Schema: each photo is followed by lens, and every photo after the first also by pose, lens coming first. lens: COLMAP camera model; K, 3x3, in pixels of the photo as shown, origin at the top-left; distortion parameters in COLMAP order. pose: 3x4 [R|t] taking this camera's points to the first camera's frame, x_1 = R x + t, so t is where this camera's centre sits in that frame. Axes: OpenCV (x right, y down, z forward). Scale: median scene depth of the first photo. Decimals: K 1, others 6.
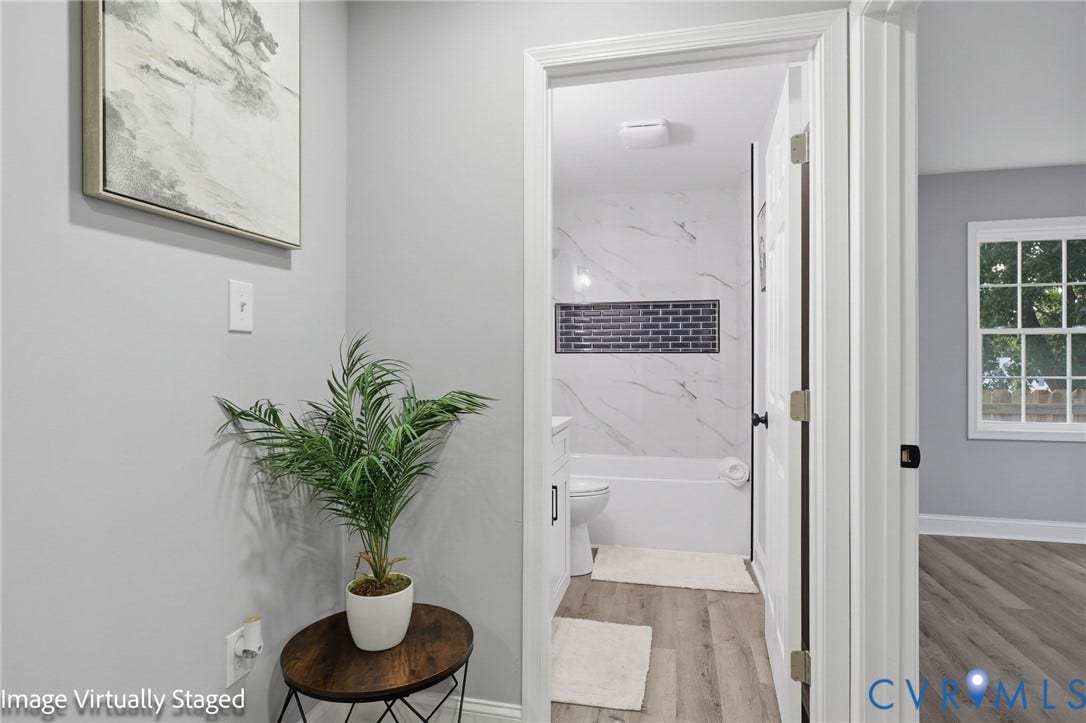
lens RADIAL K [[577.9, 0, 541.8], [0, 577.9, 351.7], [0, 0, 1]] dist [0.000585, 0.001777]
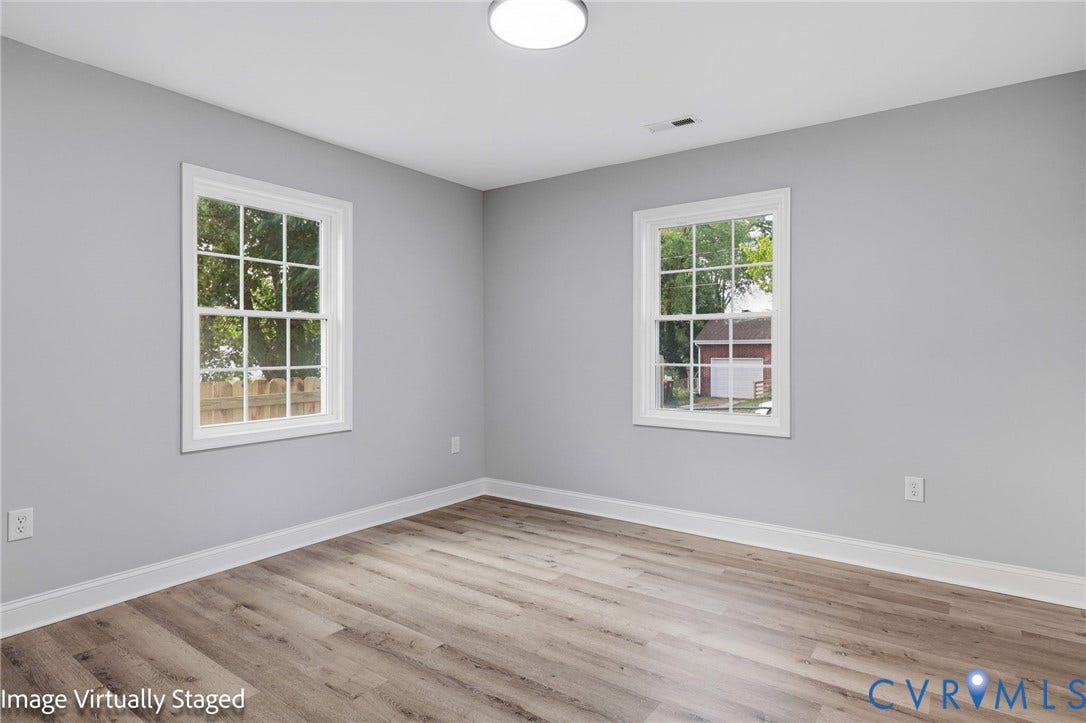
lens RADIAL K [[577.9, 0, 541.8], [0, 577.9, 351.7], [0, 0, 1]] dist [0.000585, 0.001777]
pose [[0.384283, -0.007023, 0.923189, 0.224349], [-0.012593, 0.999838, 0.012848, 0.004312], [-0.923129, -0.016563, 0.384133, 0.282668]]
